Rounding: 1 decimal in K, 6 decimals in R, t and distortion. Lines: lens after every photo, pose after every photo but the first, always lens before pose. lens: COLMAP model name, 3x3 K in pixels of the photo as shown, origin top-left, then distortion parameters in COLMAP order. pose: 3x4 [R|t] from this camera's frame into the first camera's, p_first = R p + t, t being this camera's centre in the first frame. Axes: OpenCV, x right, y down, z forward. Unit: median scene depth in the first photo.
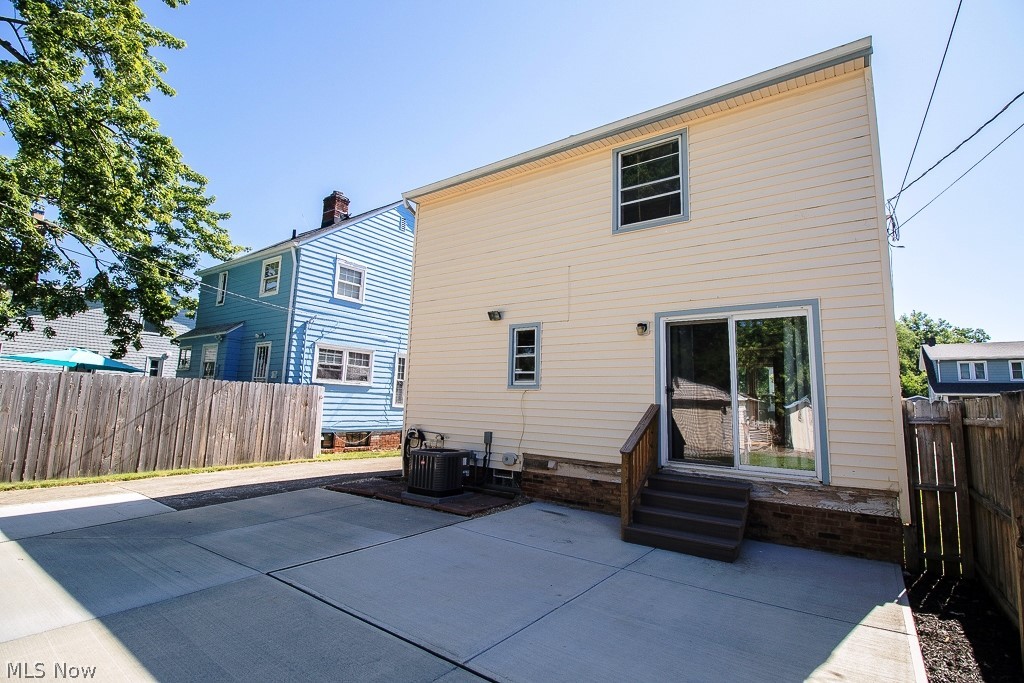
lens RADIAL K [[483.0, 0, 516.5], [0, 483.0, 336.5], [0, 0, 1]] dist [0.002088, -0.014431]
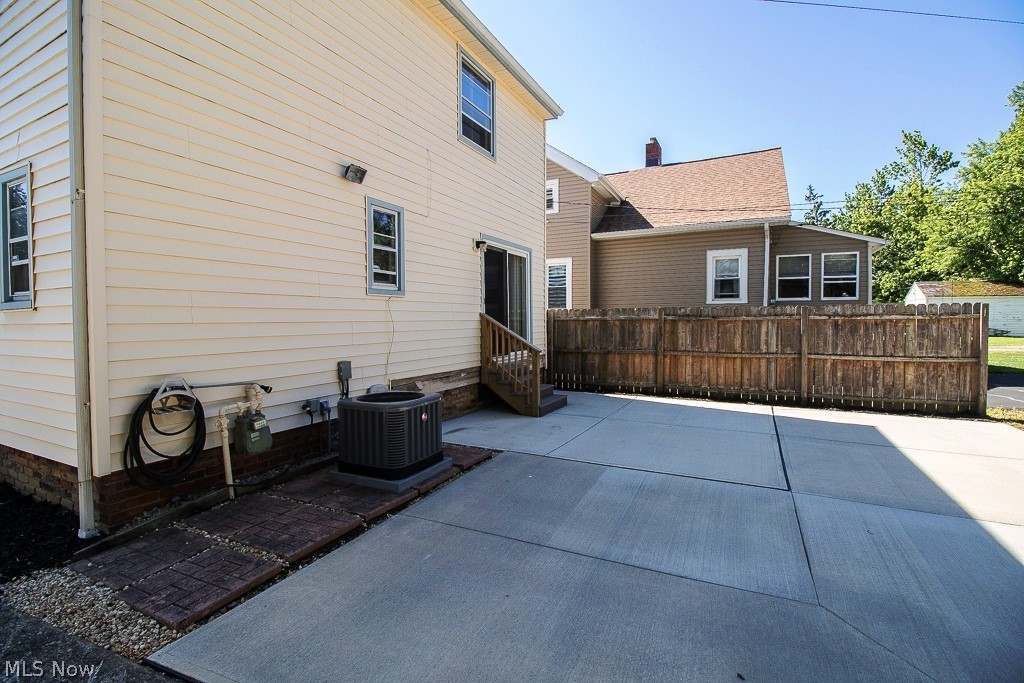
lens RADIAL K [[472.2, 0, 515.2], [0, 472.2, 336.4], [0, 0, 1]] dist [0.000607, -0.012832]
pose [[-0.155900, -0.066202, 0.985552, -0.734273], [-0.137096, 0.989545, 0.044784, 0.114660], [-0.978213, -0.128134, -0.163346, 0.942484]]
